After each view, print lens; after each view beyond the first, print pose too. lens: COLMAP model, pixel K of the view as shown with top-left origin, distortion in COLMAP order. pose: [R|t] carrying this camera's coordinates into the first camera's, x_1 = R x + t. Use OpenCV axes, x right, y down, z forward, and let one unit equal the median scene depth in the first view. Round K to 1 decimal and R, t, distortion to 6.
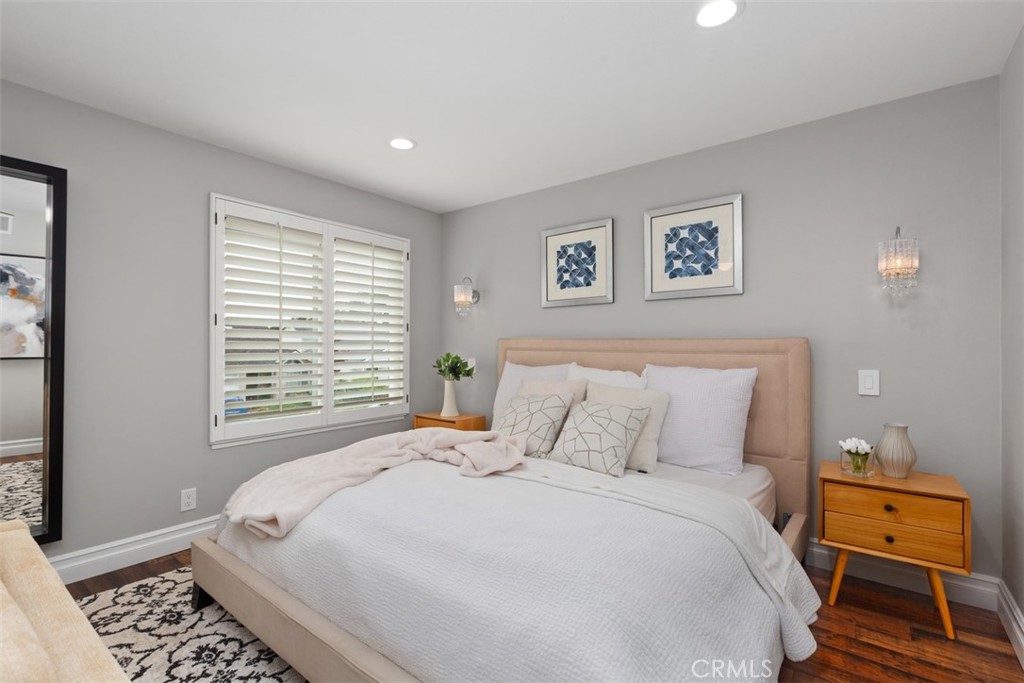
lens RADIAL K [[465.5, 0, 510.8], [0, 465.5, 341.8], [0, 0, 1]] dist [-0.000342, 0.000207]
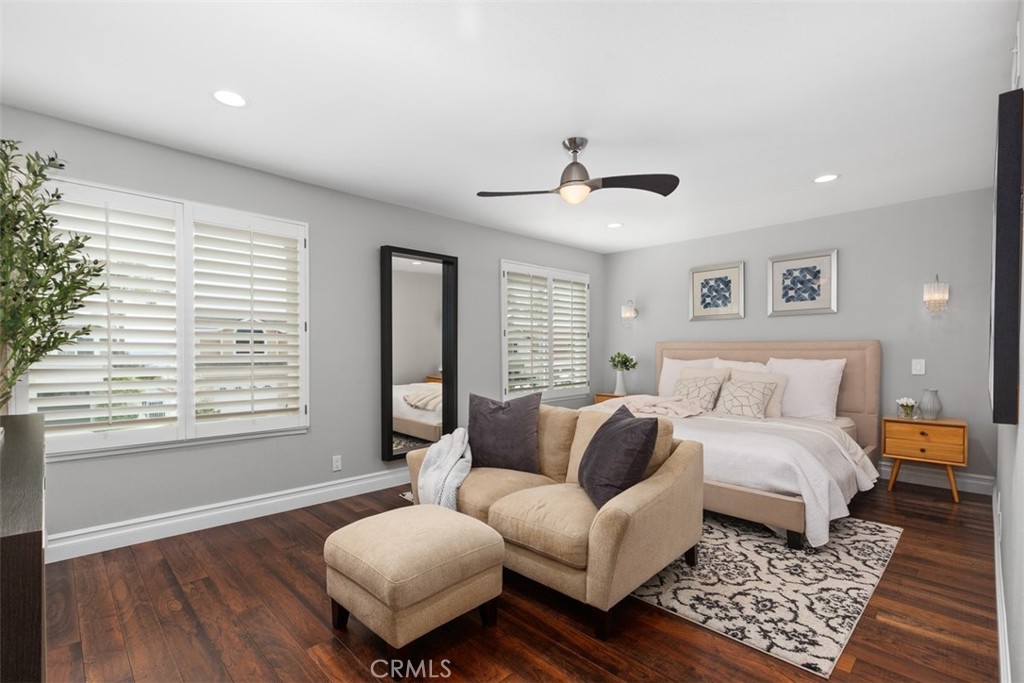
lens RADIAL K [[465.5, 0, 514.2], [0, 465.5, 361.8], [0, 0, 1]] dist [-0.000342, 0.000207]
pose [[0.991280, -0.005215, -0.131667, -0.361827], [0.010351, 0.999211, 0.038352, -0.007497], [0.131363, -0.039381, 0.990552, -0.680686]]
